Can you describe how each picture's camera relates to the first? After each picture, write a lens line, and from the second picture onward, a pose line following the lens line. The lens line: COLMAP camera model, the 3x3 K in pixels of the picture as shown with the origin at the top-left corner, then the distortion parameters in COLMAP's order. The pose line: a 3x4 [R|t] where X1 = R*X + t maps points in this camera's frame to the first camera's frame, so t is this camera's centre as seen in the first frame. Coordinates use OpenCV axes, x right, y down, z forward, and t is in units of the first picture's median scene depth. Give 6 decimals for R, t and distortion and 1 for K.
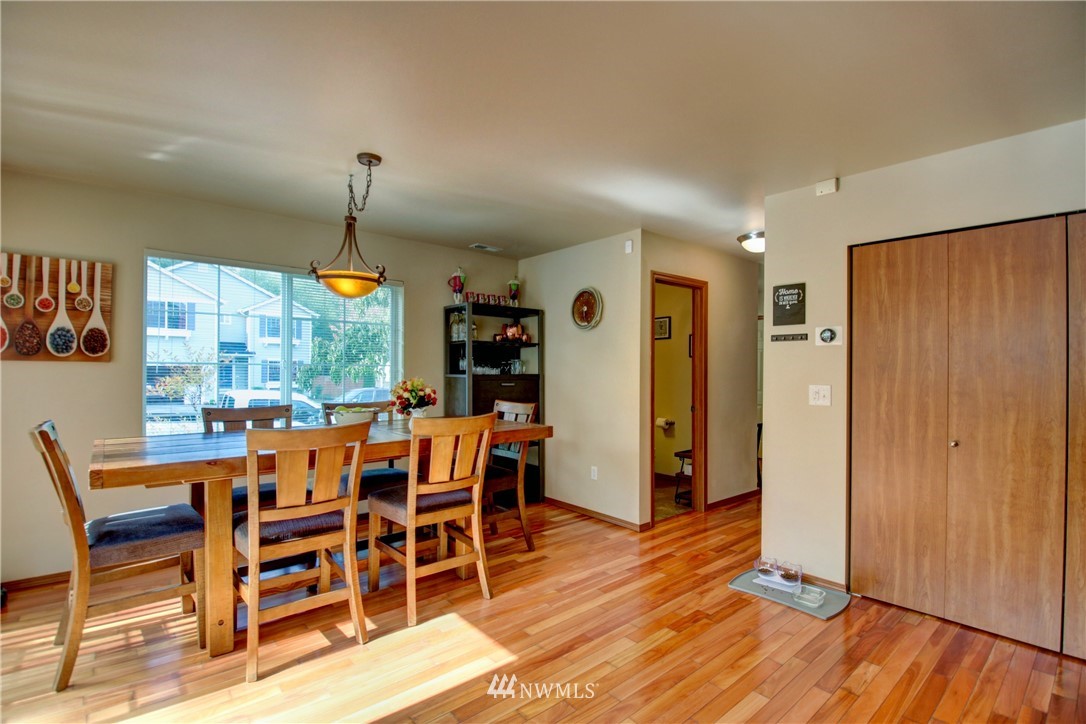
lens RADIAL K [[509.3, 0, 544.3], [0, 509.3, 368.0], [0, 0, 1]] dist [-0.001214, -0.014897]
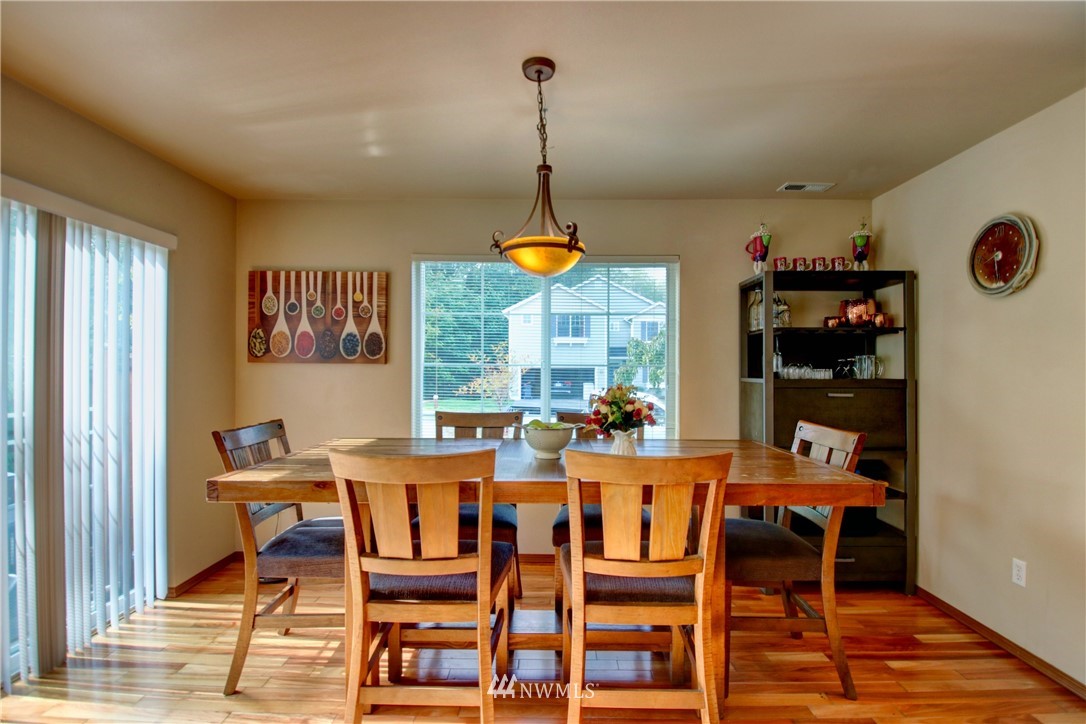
lens RADIAL K [[509.3, 0, 546.5], [0, 509.3, 367.5], [0, 0, 1]] dist [-0.001214, -0.014897]
pose [[0.744641, -0.003871, -0.667454, 0.111515], [0.001497, 0.999990, -0.004129, 0.000560], [0.667464, 0.002076, 0.744639, 0.425721]]
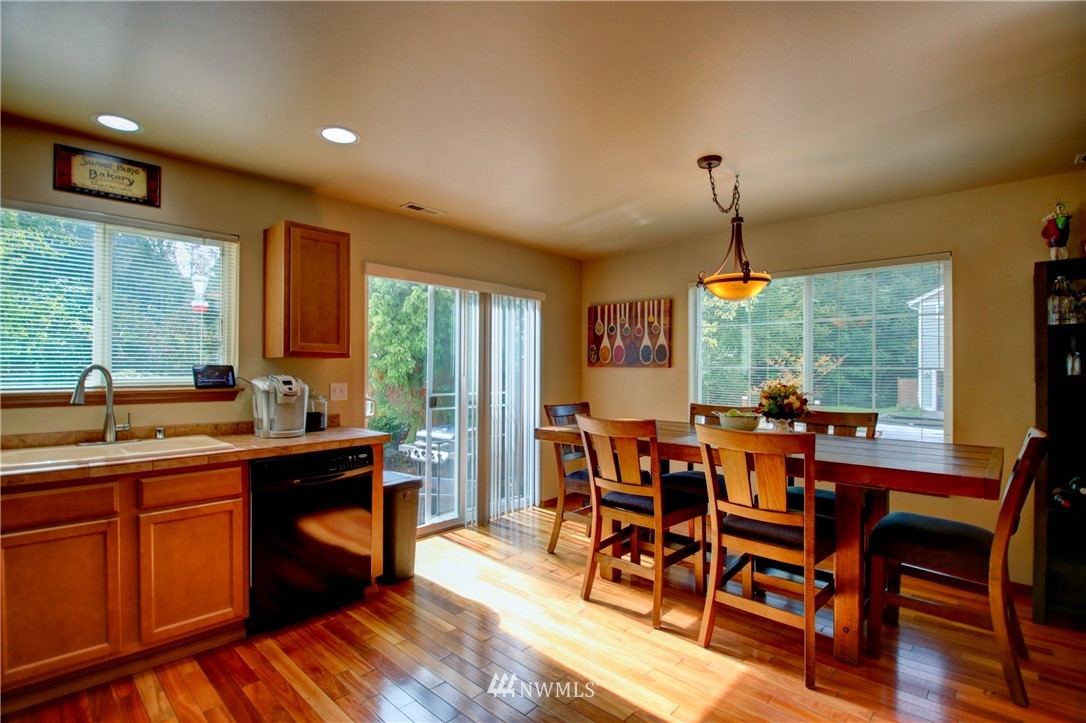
lens RADIAL K [[509.3, 0, 539.3], [0, 509.3, 364.2], [0, 0, 1]] dist [-0.001214, -0.014897]
pose [[0.086908, -0.015972, -0.996088, 0.539719], [-0.002418, 0.999865, -0.016243, 0.002785], [0.996213, 0.003820, 0.086857, 0.508257]]
